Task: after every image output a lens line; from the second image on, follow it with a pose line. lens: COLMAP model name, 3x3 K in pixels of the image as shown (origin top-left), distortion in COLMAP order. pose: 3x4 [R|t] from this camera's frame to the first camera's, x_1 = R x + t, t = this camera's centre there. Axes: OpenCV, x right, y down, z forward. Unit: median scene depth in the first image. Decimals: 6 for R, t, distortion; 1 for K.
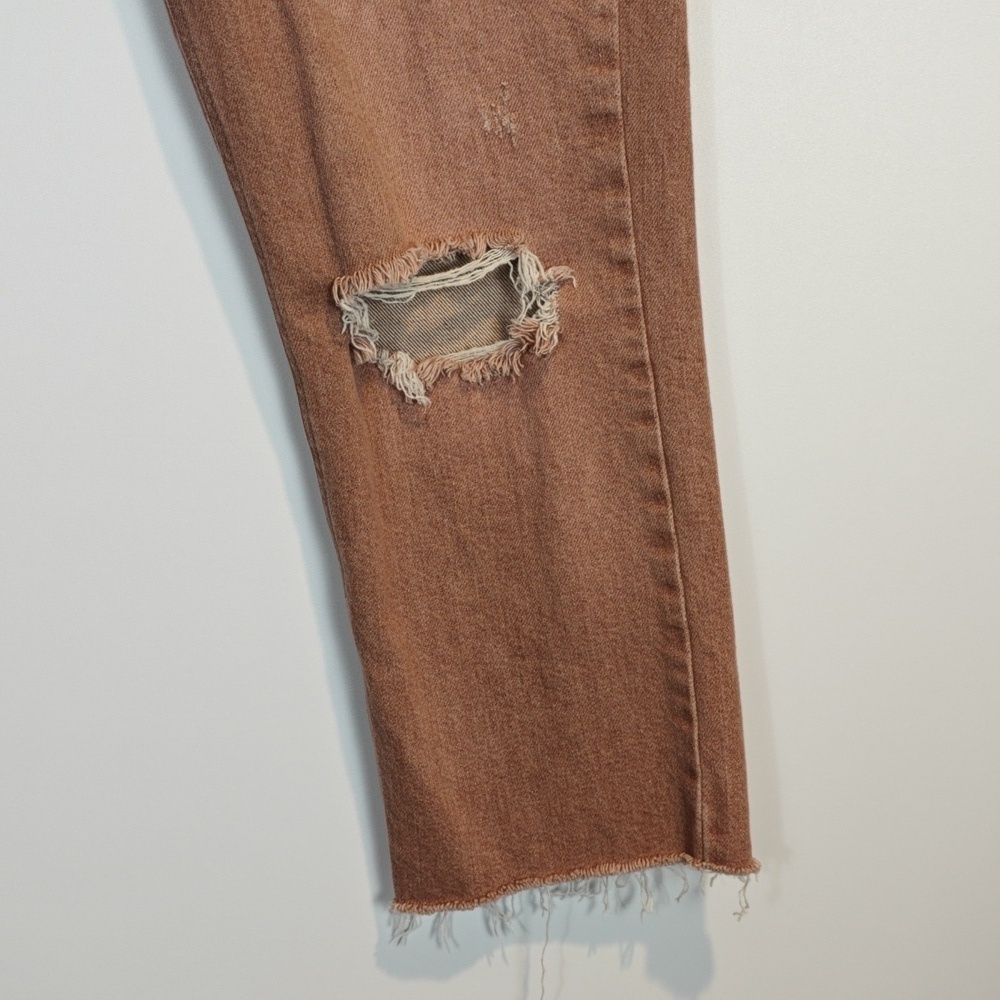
lens RADIAL K [[1476.6, 0, 480.7], [0, 1476.6, 495.2], [0, 0, 1]] dist [0.133771, -0.477581]
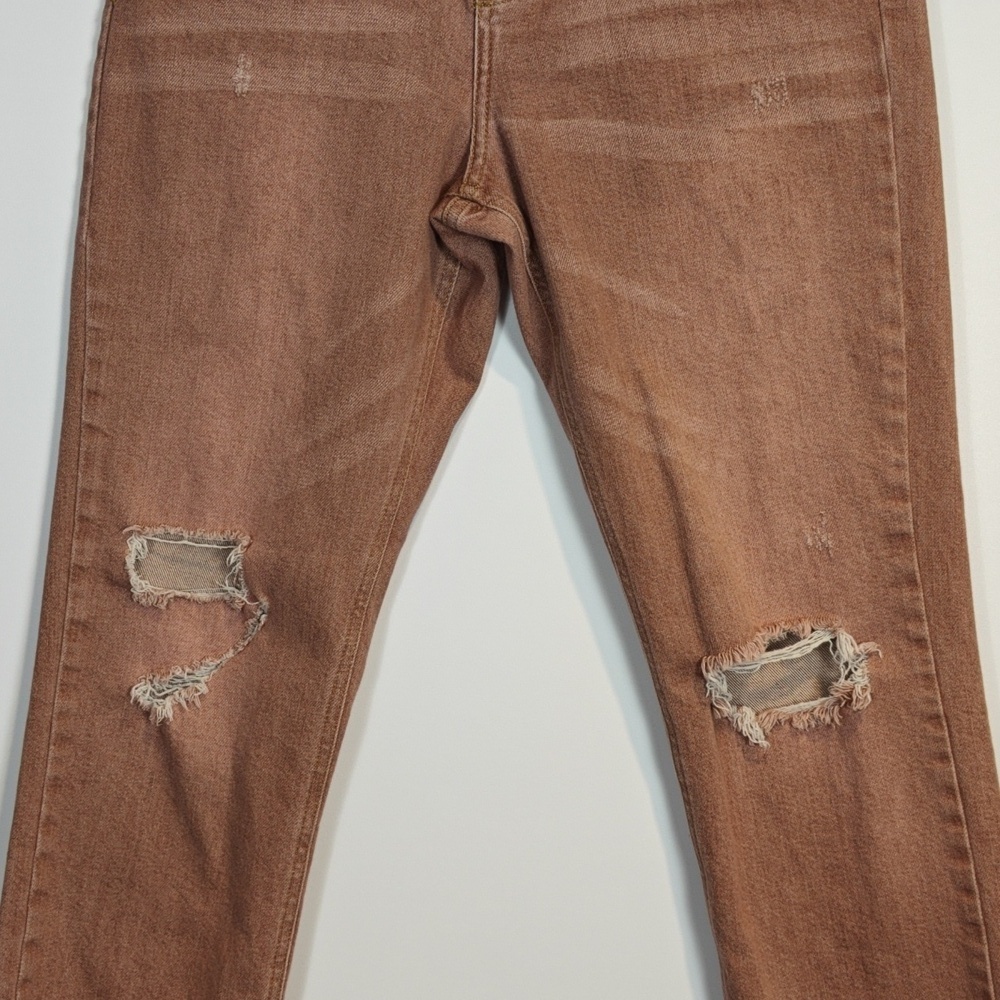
lens RADIAL K [[1476.6, 0, 480.7], [0, 1476.6, 495.2], [0, 0, 1]] dist [0.133771, -0.477581]
pose [[0.994878, -0.028045, -0.097118, -0.159269], [0.011461, 0.985844, -0.167272, -0.066100], [0.100434, 0.165302, 0.981116, -0.362357]]
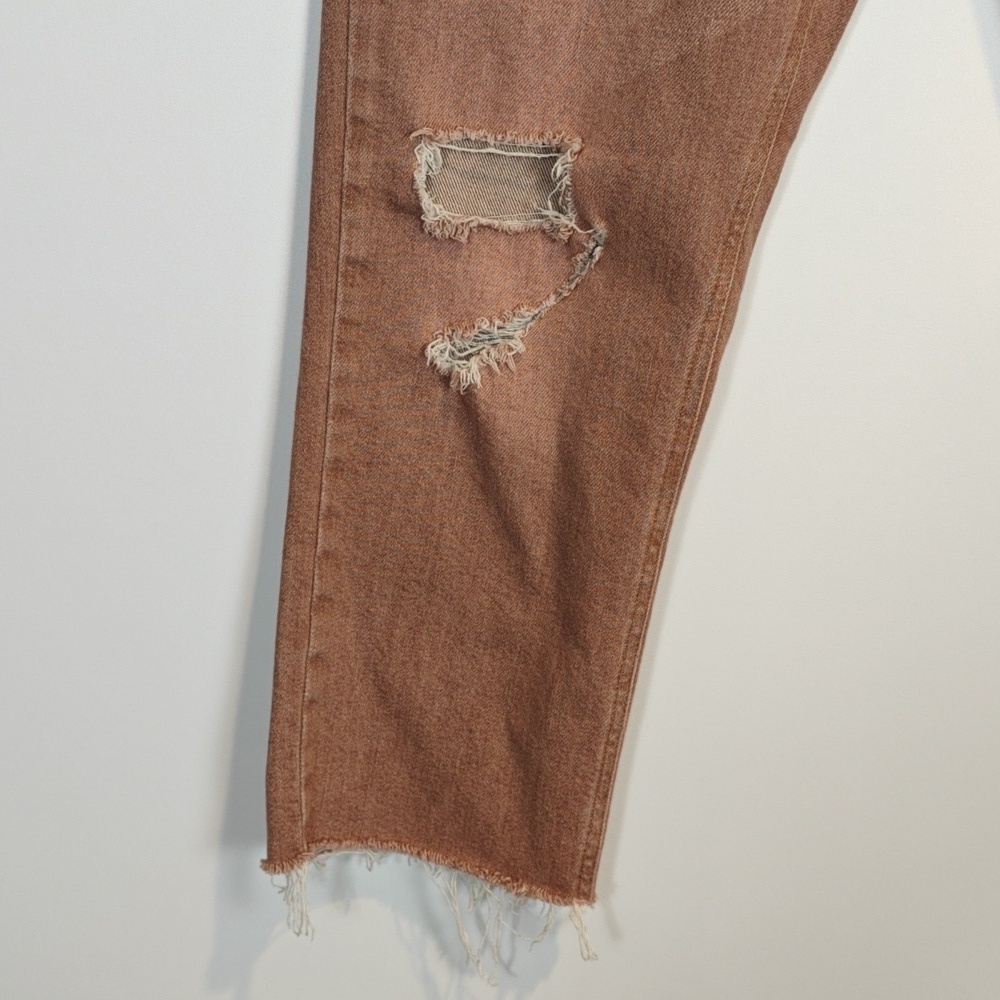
lens RADIAL K [[1476.6, 0, 480.7], [0, 1476.6, 495.2], [0, 0, 1]] dist [0.133771, -0.477581]
pose [[0.982016, -0.010239, -0.188517, -0.381046], [0.020224, 0.998488, 0.051119, -0.070772], [0.187709, -0.054012, 0.980739, -0.057188]]
